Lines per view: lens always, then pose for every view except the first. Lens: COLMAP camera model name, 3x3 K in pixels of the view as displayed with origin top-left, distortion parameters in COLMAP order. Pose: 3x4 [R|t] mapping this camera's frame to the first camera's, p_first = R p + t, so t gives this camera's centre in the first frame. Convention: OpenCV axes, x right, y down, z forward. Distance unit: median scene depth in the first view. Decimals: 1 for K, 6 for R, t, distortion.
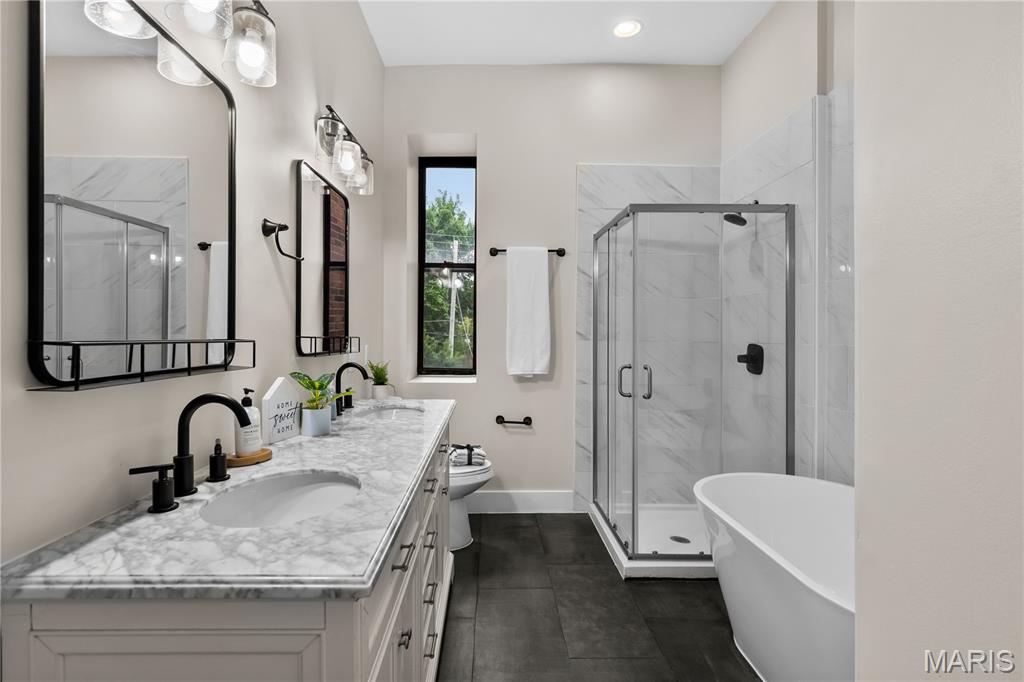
lens RADIAL K [[473.1, 0, 493.0], [0, 473.1, 320.5], [0, 0, 1]] dist [0.004371, 0.000094]
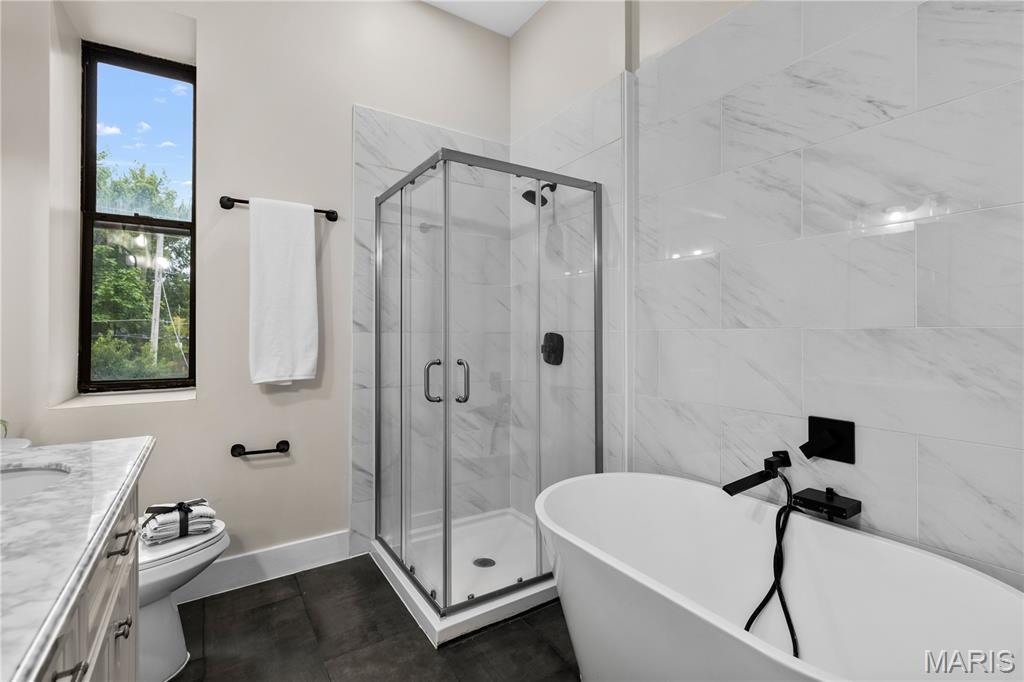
lens RADIAL K [[473.1, 0, 514.0], [0, 473.1, 323.3], [0, 0, 1]] dist [0.004371, 0.000094]
pose [[0.846397, -0.000451, 0.532553, -0.013986], [-0.003603, 0.999972, 0.006572, 0.024799], [-0.532541, -0.007481, 0.846371, 0.247774]]
